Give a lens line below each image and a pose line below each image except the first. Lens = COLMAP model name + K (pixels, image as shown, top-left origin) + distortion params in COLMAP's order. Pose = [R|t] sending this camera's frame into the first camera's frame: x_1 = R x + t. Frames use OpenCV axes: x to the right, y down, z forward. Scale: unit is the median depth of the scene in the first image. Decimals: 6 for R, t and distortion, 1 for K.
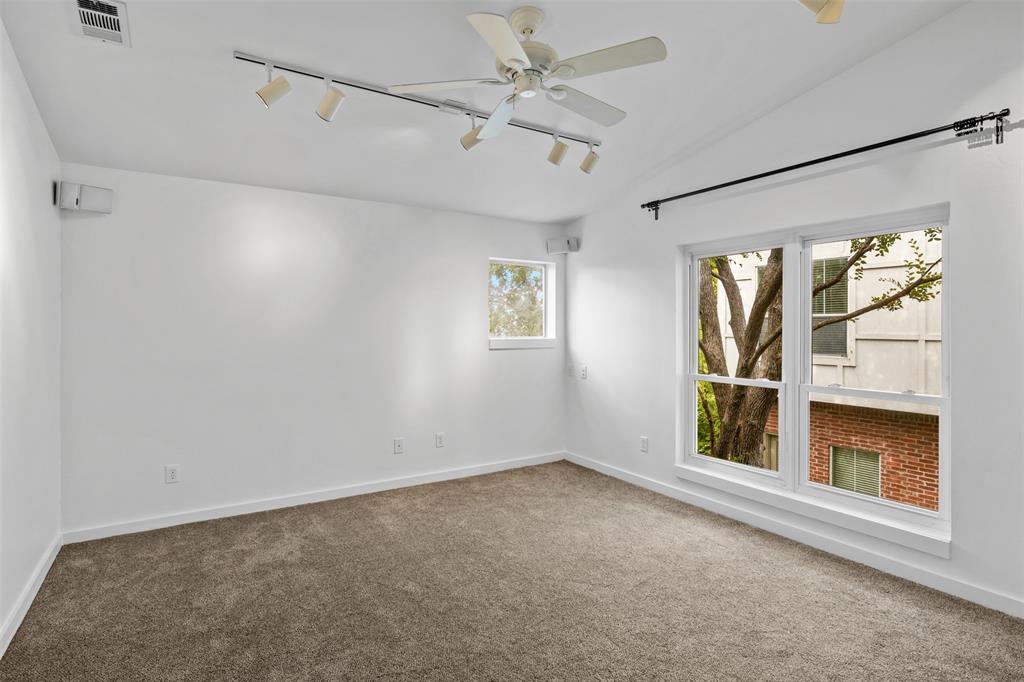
lens RADIAL K [[513.8, 0, 507.3], [0, 513.8, 338.4], [0, 0, 1]] dist [-0.008129, -0.000806]
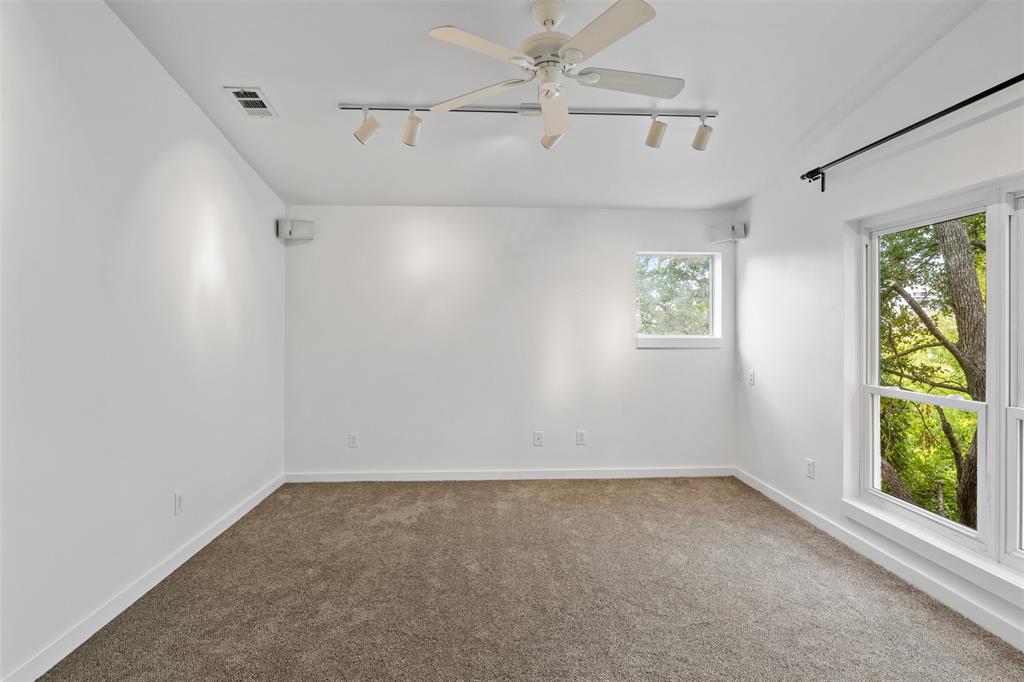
lens RADIAL K [[513.8, 0, 509.9], [0, 513.8, 334.4], [0, 0, 1]] dist [-0.008129, -0.000806]
pose [[0.875291, 0.009167, -0.483510, 0.300464], [-0.011591, 0.999931, -0.002025, 0.000565], [0.483458, 0.007377, 0.875337, 0.072560]]
